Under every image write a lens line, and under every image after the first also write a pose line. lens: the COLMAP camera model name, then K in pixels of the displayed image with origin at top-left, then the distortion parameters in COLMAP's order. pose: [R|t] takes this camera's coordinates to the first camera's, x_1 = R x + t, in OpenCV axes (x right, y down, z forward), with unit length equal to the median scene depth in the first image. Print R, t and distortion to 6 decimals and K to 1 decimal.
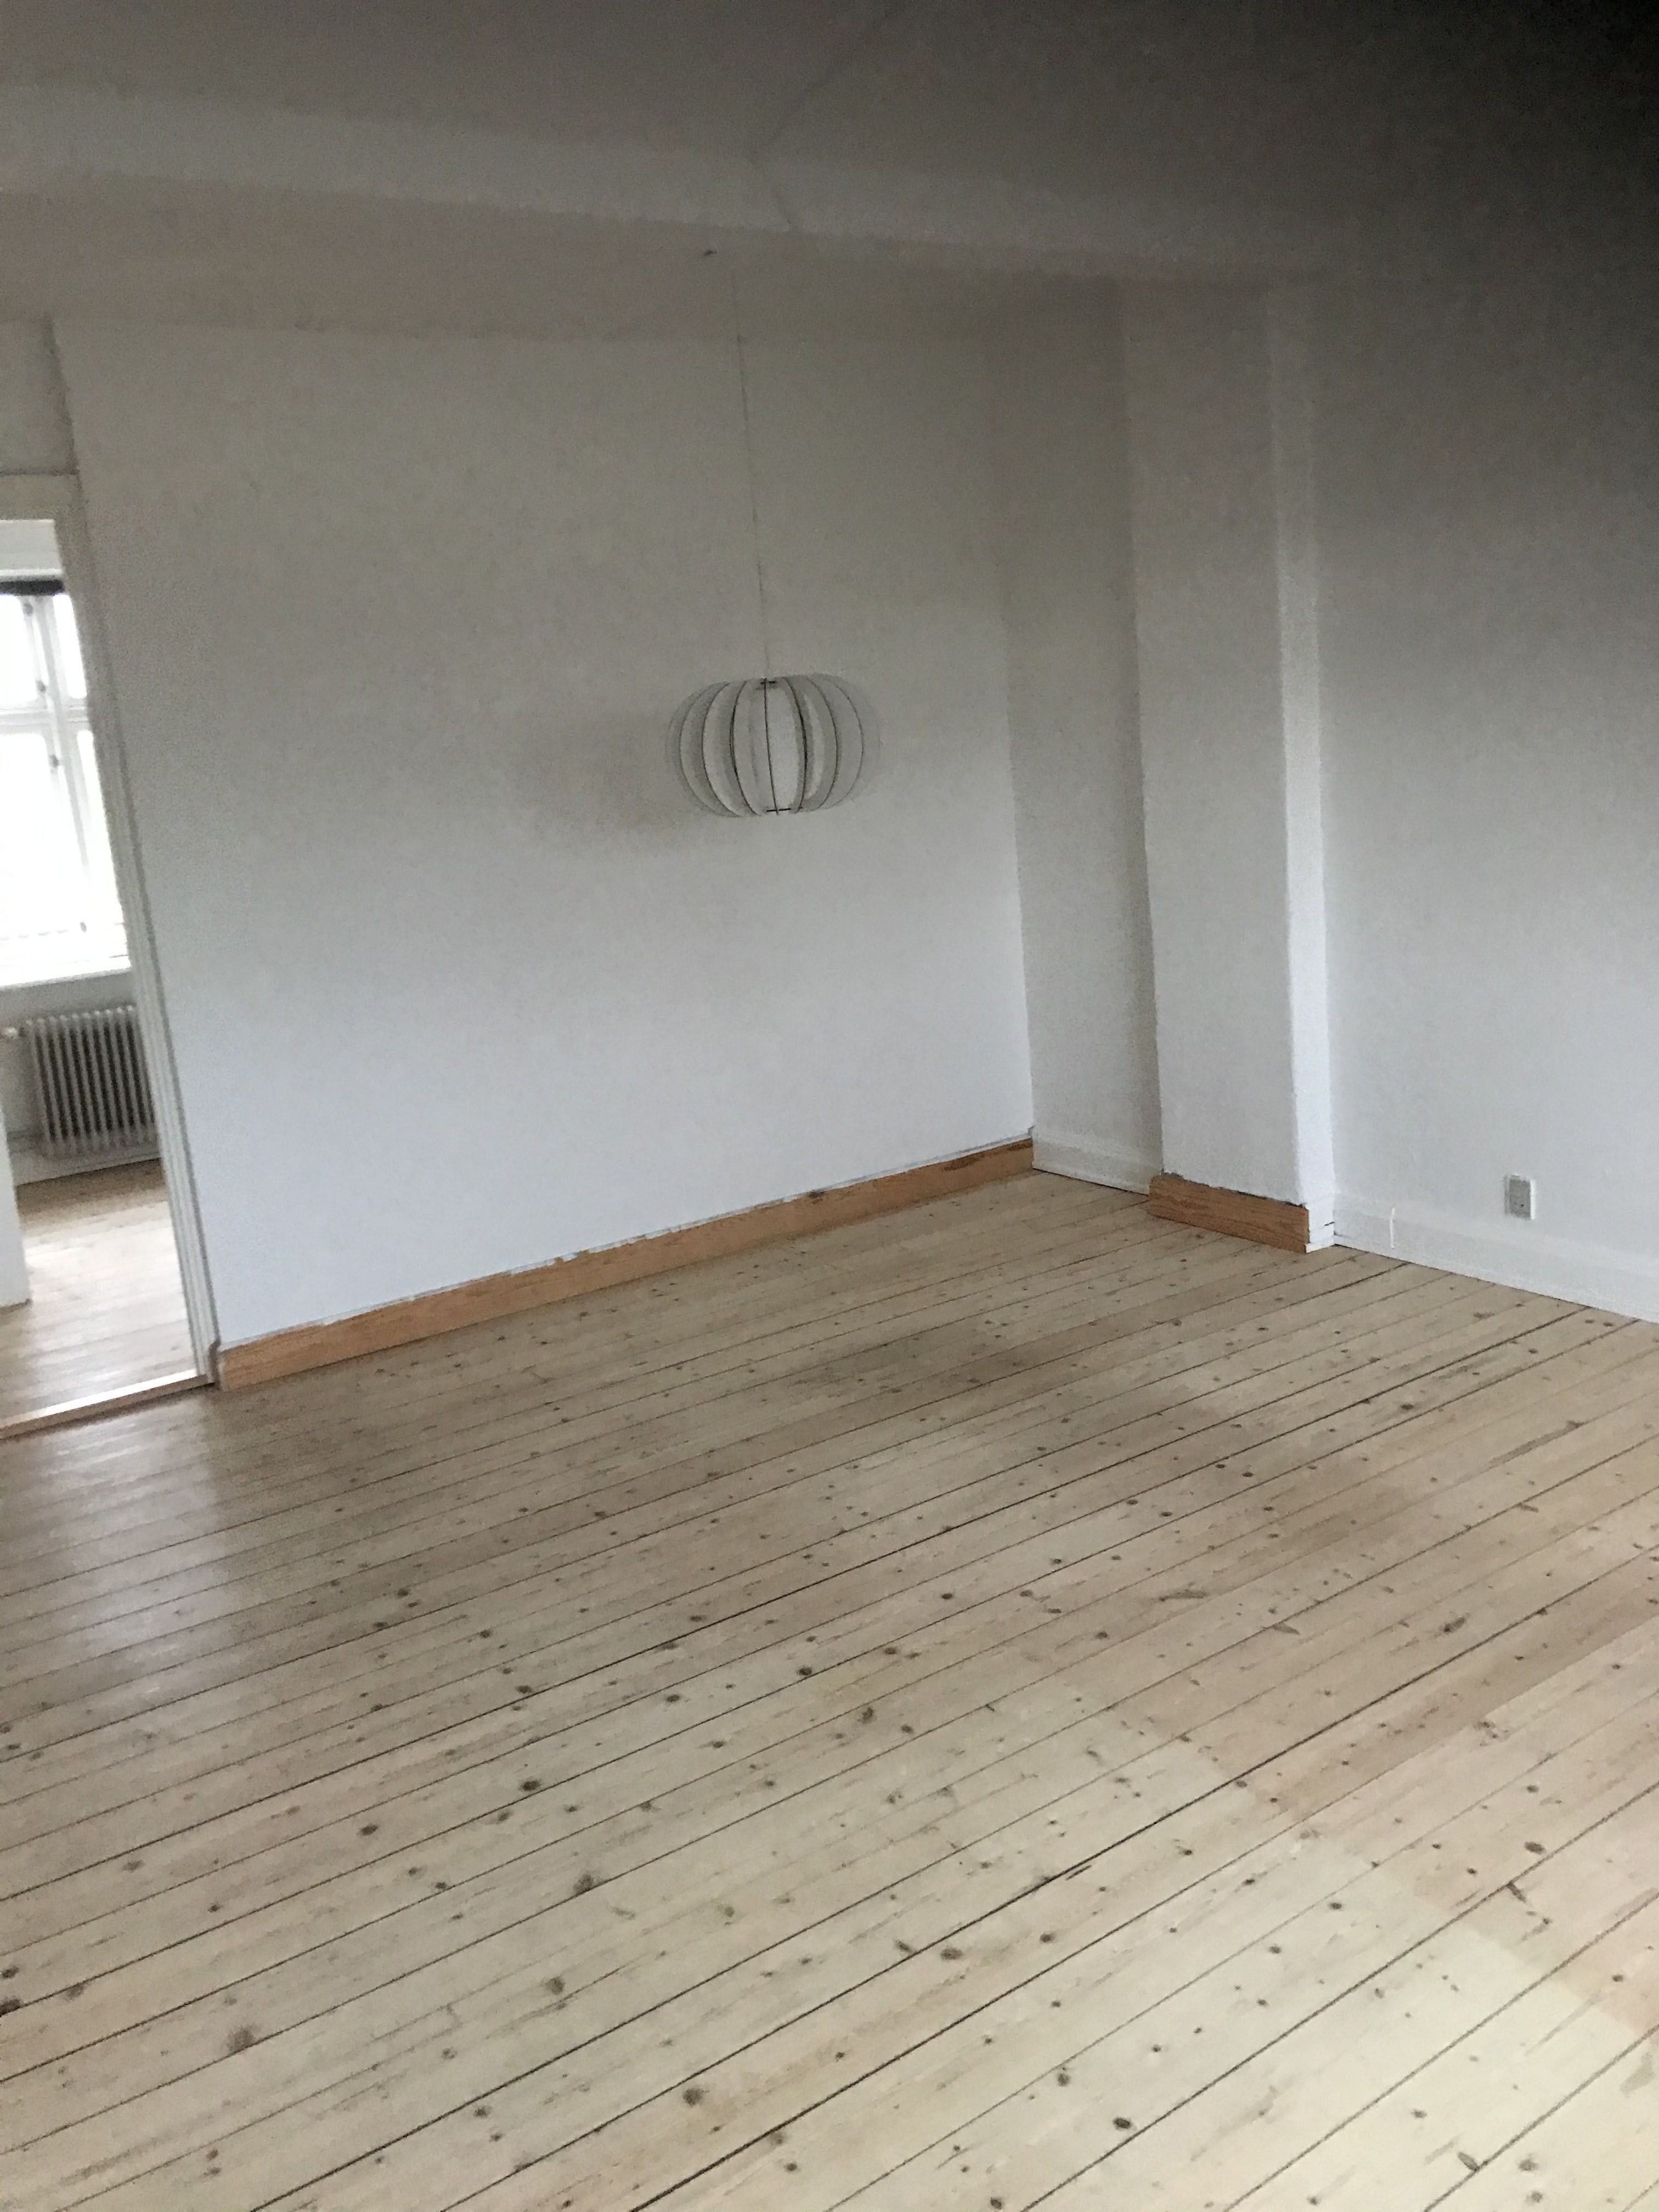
lens RADIAL K [[1833.4, 0, 829.5], [0, 1833.4, 1106.0], [0, 0, 1]] dist [-0.001531, -0.003554]
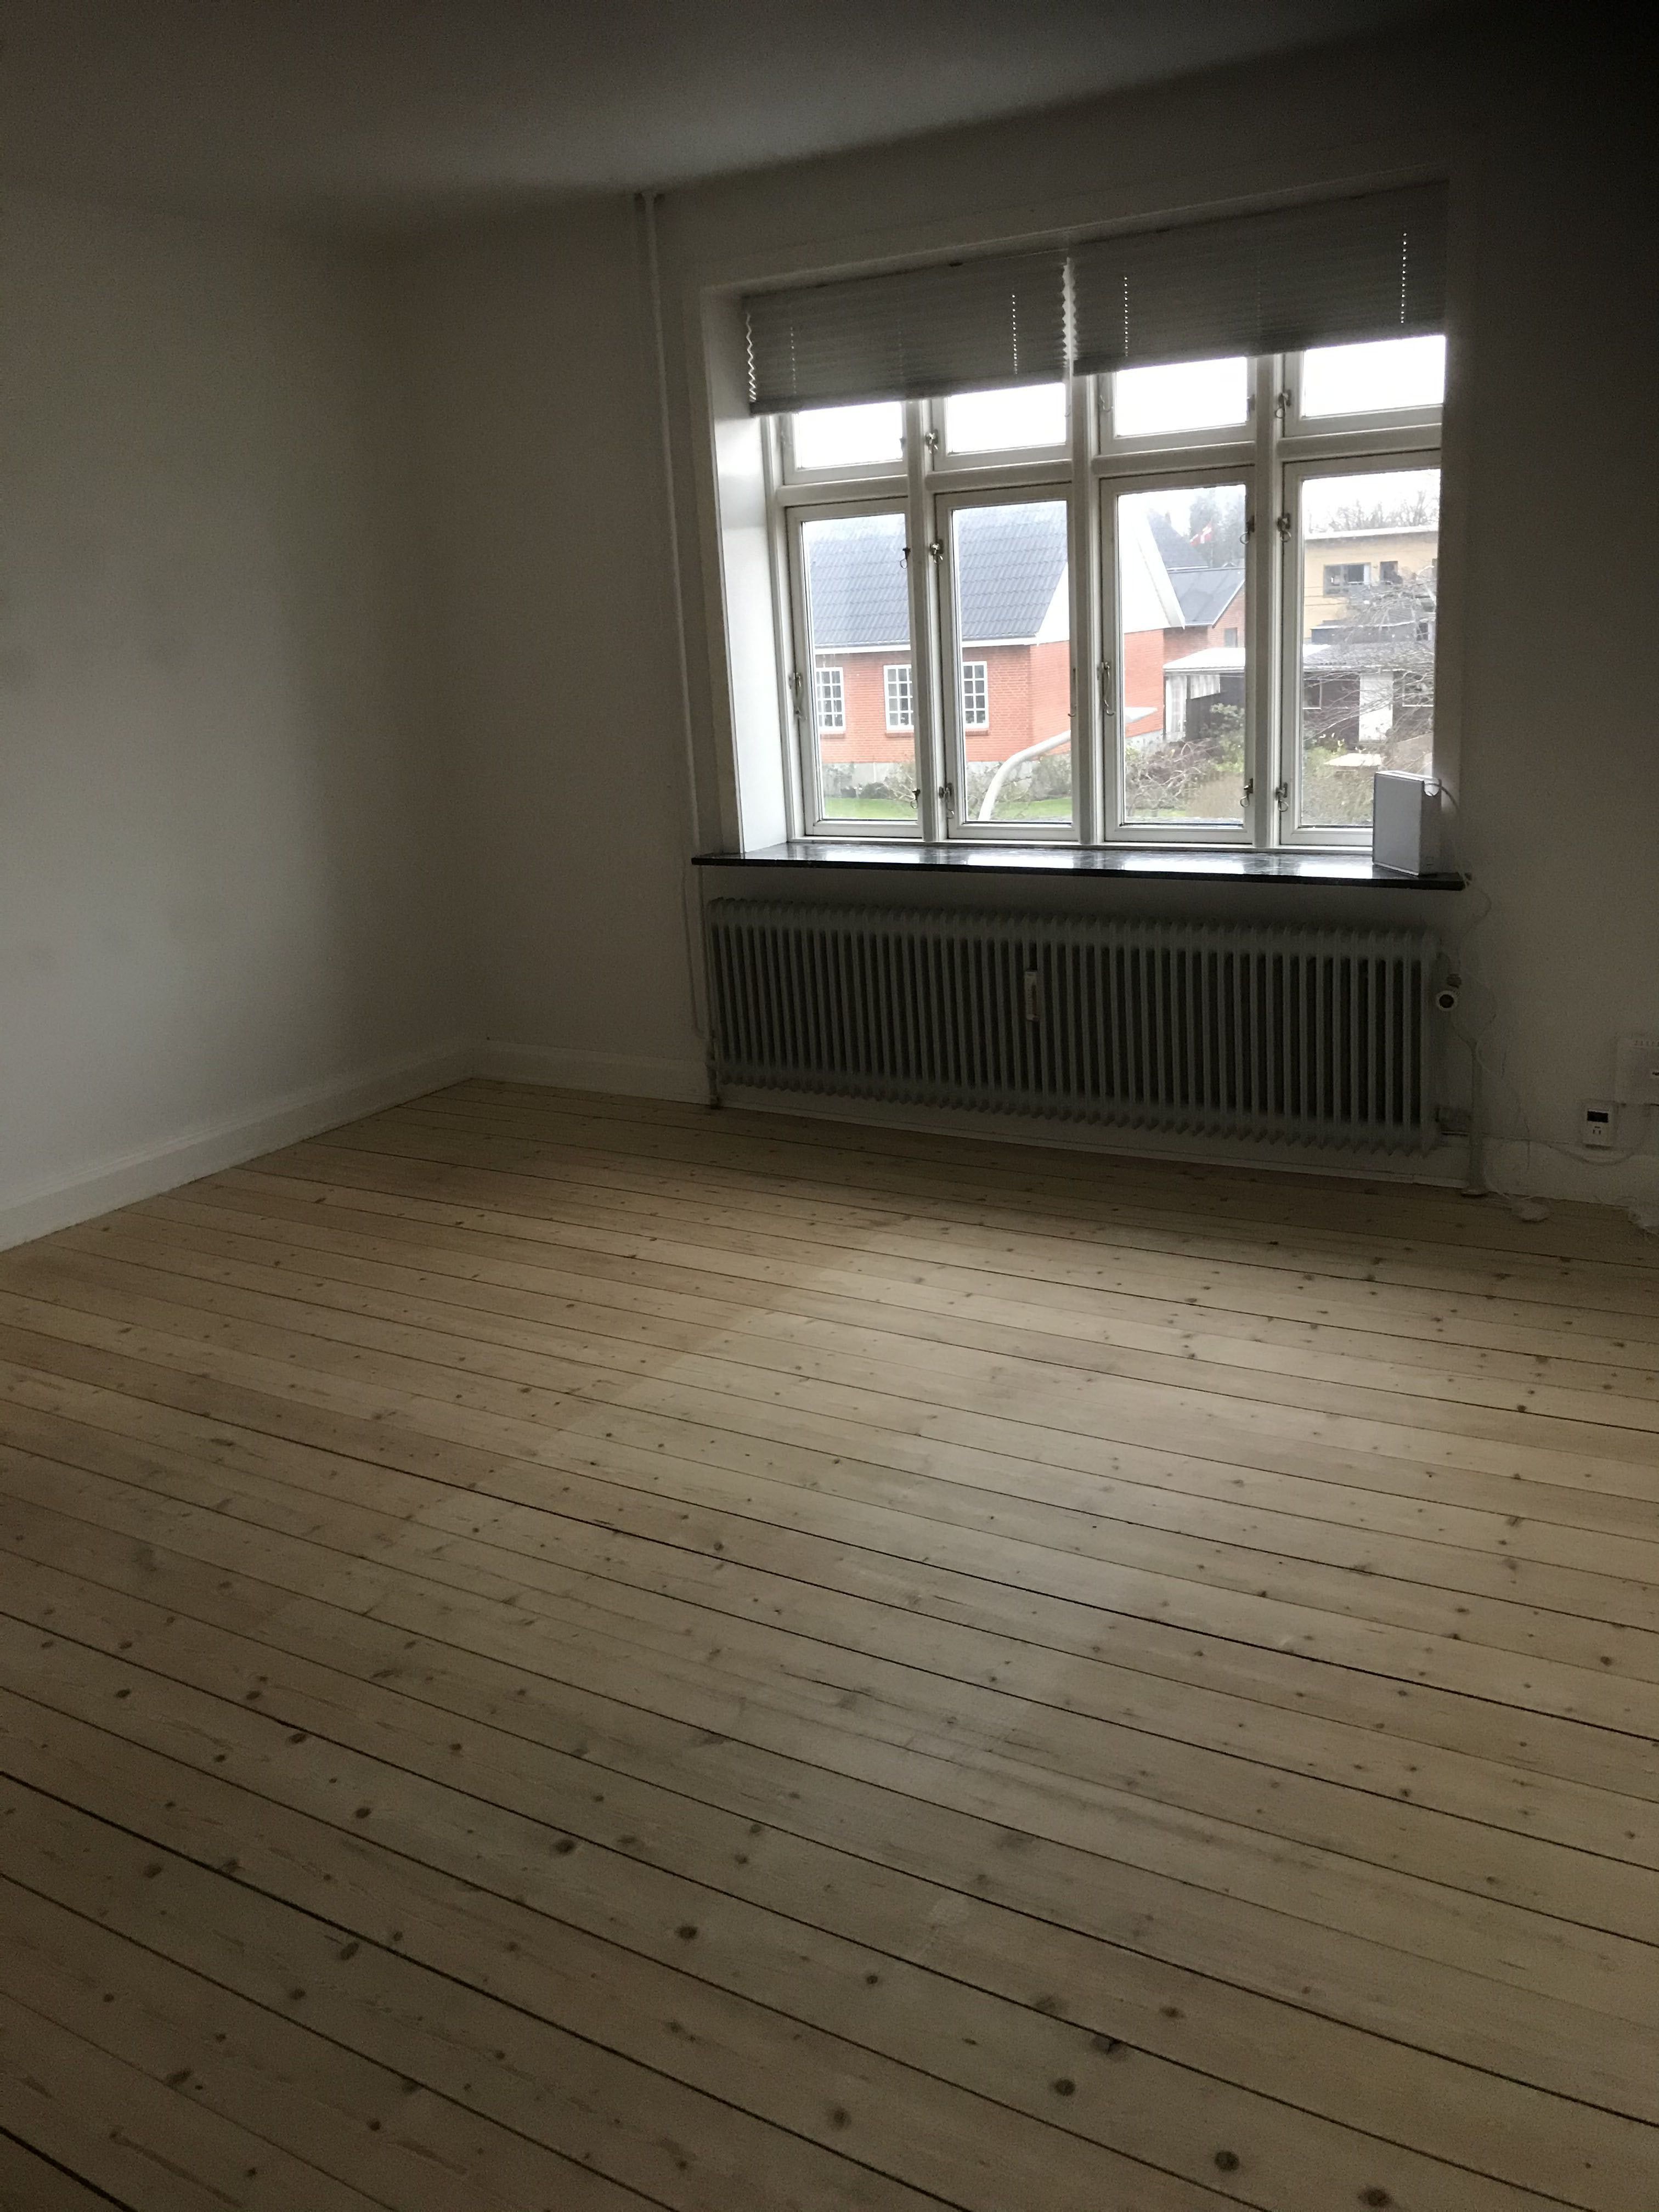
lens RADIAL K [[1833.4, 0, 829.5], [0, 1833.4, 1106.0], [0, 0, 1]] dist [-0.001531, -0.003554]
pose [[-0.397933, -0.159465, 0.903449, -0.939160], [0.293472, 0.910905, 0.290044, -0.157453], [-0.869208, 0.380555, -0.315681, 1.041451]]
